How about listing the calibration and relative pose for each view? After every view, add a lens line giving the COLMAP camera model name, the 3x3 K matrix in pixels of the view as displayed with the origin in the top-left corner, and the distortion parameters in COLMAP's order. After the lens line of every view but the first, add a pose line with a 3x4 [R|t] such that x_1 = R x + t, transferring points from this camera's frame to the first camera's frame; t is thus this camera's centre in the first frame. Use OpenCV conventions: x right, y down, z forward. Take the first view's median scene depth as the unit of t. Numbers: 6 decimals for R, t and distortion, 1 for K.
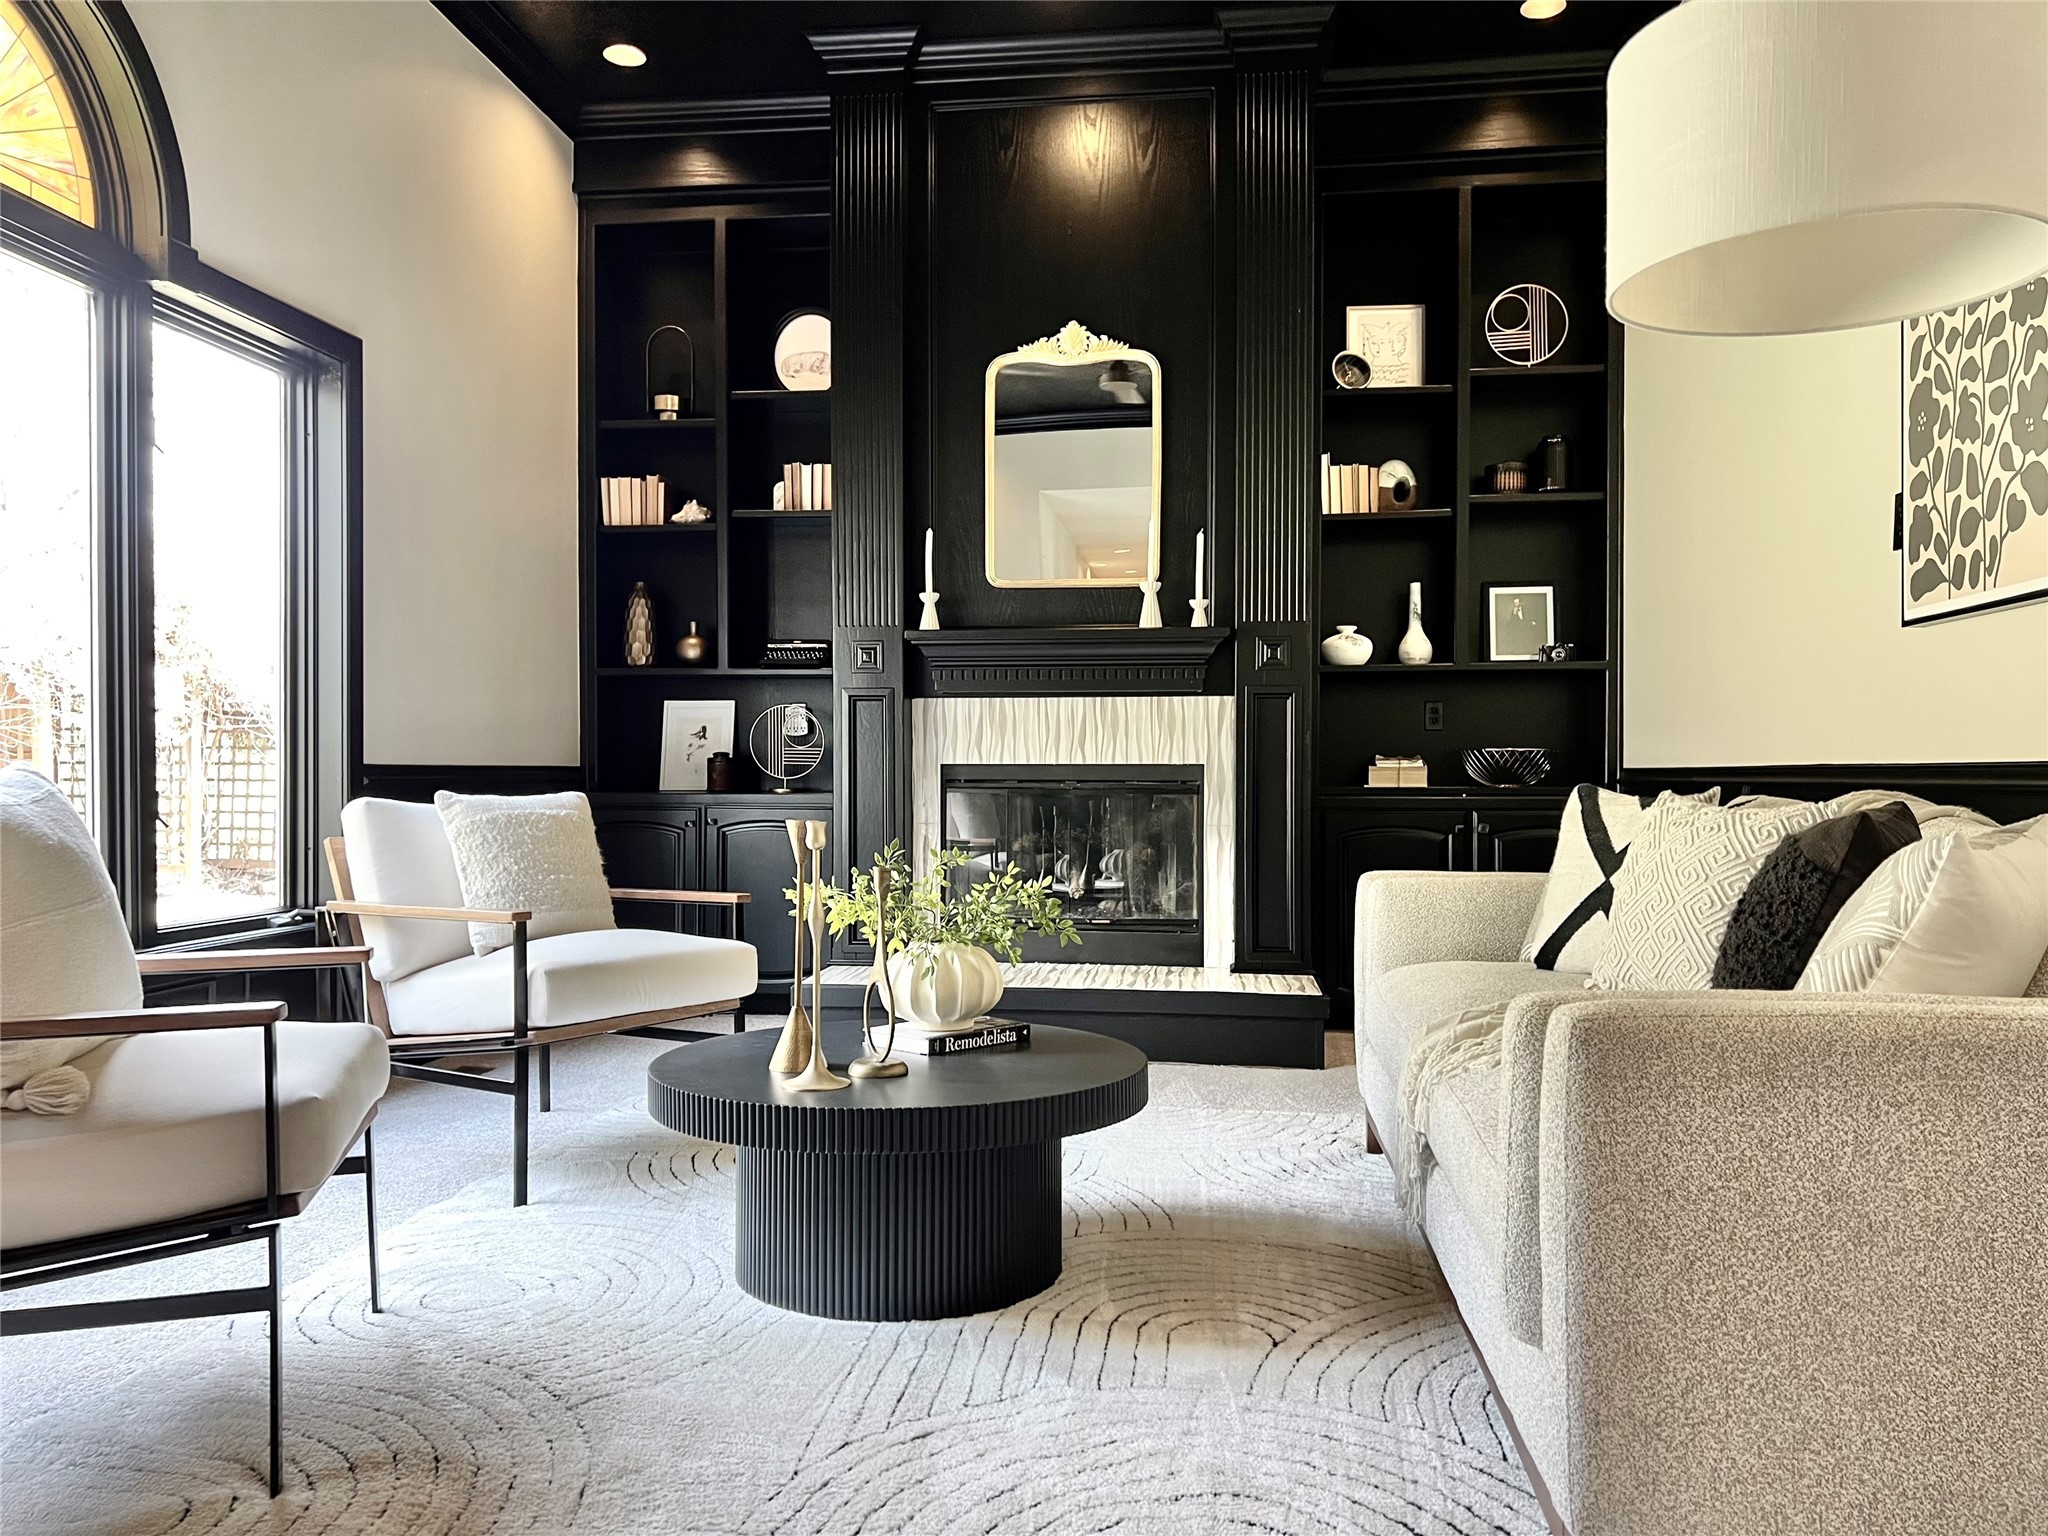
lens RADIAL K [[1499.5, 0, 1024.0], [0, 1499.5, 768.0], [0, 0, 1]] dist [0.024851, -0.003926]
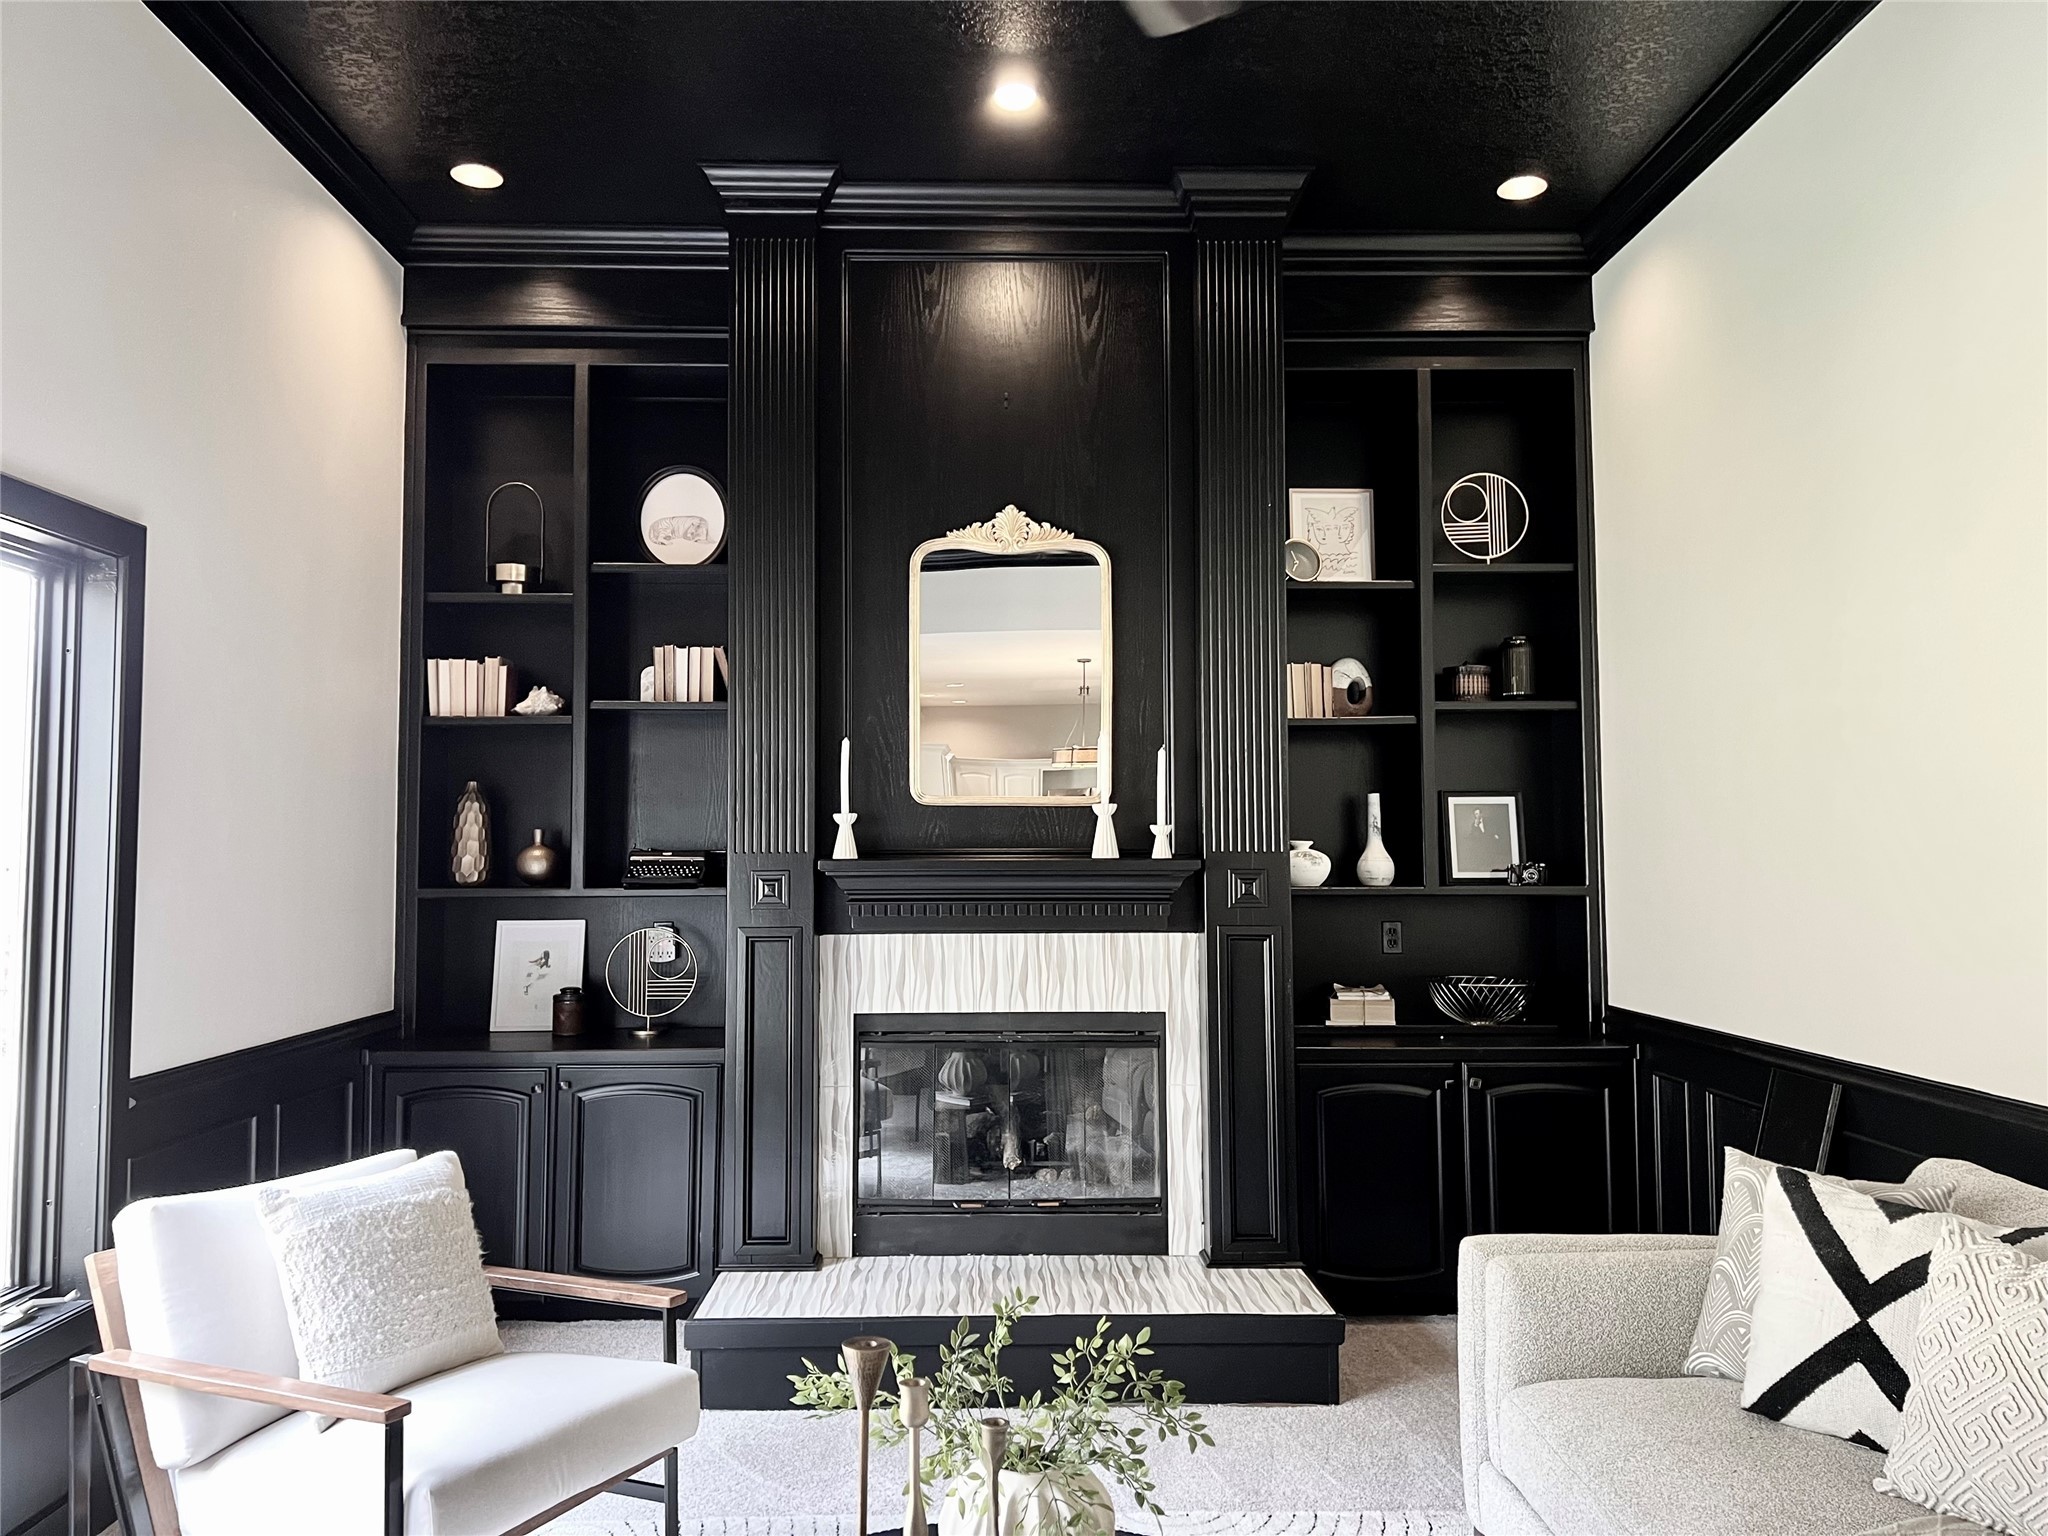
lens RADIAL K [[1515.0, 0, 1024.0], [0, 1515.0, 768.0], [0, 0, 1]] dist [0.105698, -0.145036]
pose [[0.989620, 0.004249, 0.143645, -0.080302], [0.005478, 0.997721, -0.067254, -0.078464], [-0.143603, 0.067343, 0.987341, 0.123516]]
